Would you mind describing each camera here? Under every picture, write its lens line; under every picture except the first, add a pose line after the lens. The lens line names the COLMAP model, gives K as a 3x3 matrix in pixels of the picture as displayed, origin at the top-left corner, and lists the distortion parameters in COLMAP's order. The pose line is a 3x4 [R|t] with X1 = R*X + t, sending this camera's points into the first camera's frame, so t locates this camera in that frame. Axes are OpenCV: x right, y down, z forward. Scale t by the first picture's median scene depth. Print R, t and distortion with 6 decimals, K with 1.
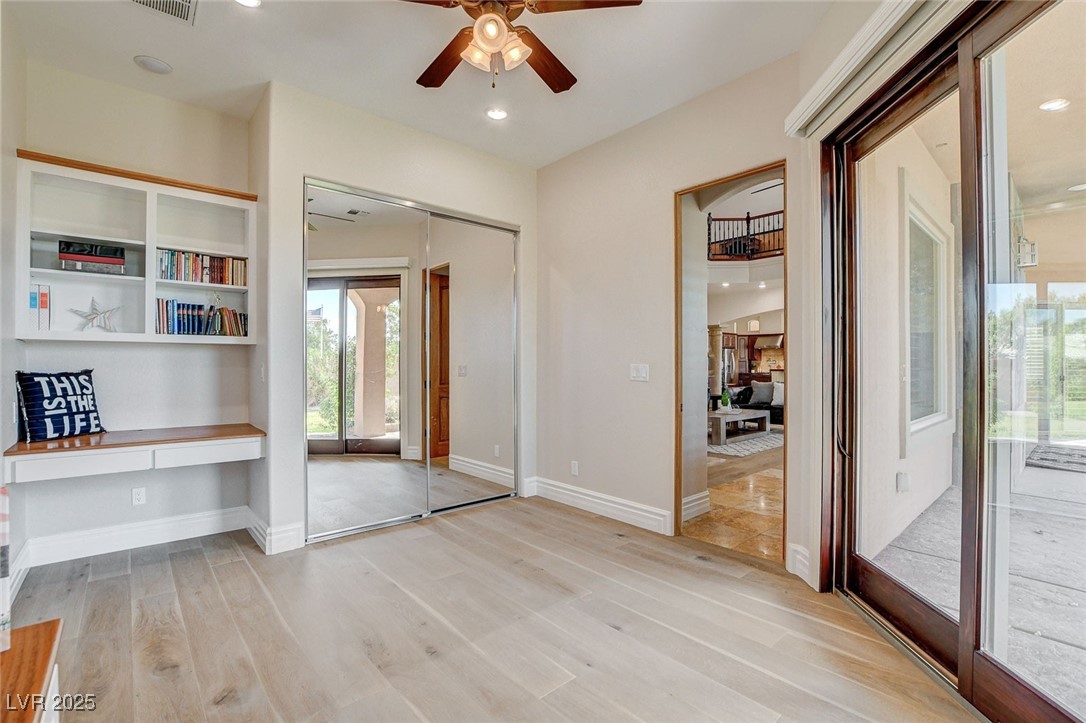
lens RADIAL K [[486.7, 0, 545.7], [0, 486.7, 363.5], [0, 0, 1]] dist [-0.038060, 0.007130]
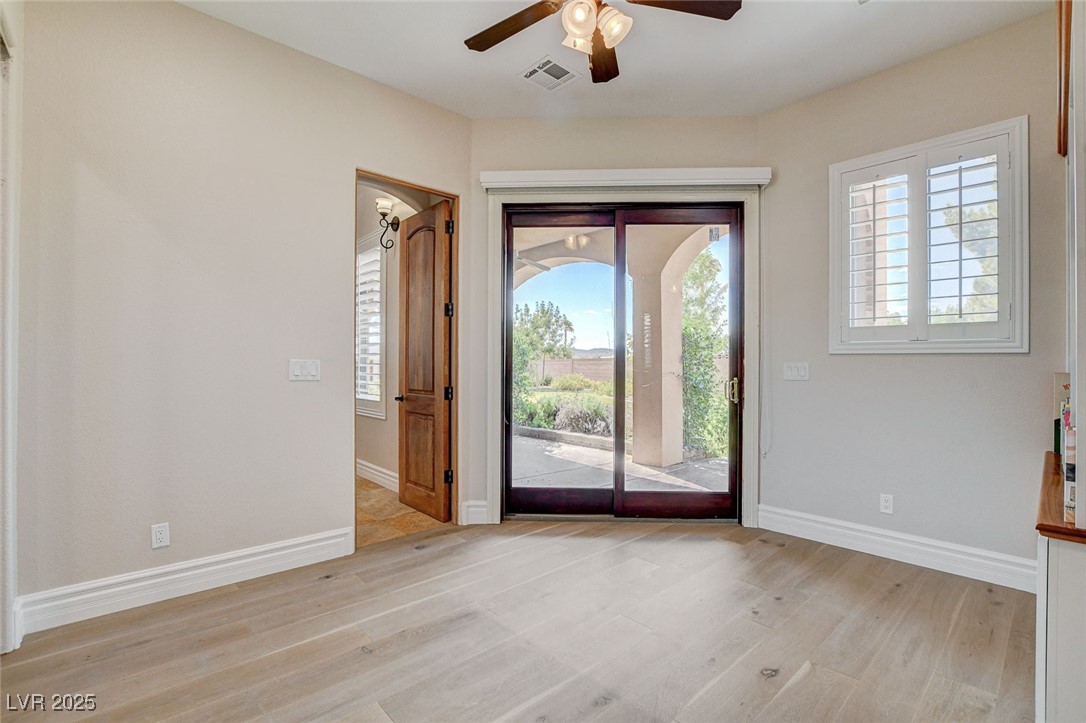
lens RADIAL K [[486.7, 0, 545.7], [0, 486.7, 363.5], [0, 0, 1]] dist [-0.038060, 0.007130]
pose [[-0.023444, -0.001509, 0.999724, -0.716385], [-0.010924, 0.999940, 0.001253, 0.000418], [-0.999665, -0.010891, -0.023459, 0.744893]]
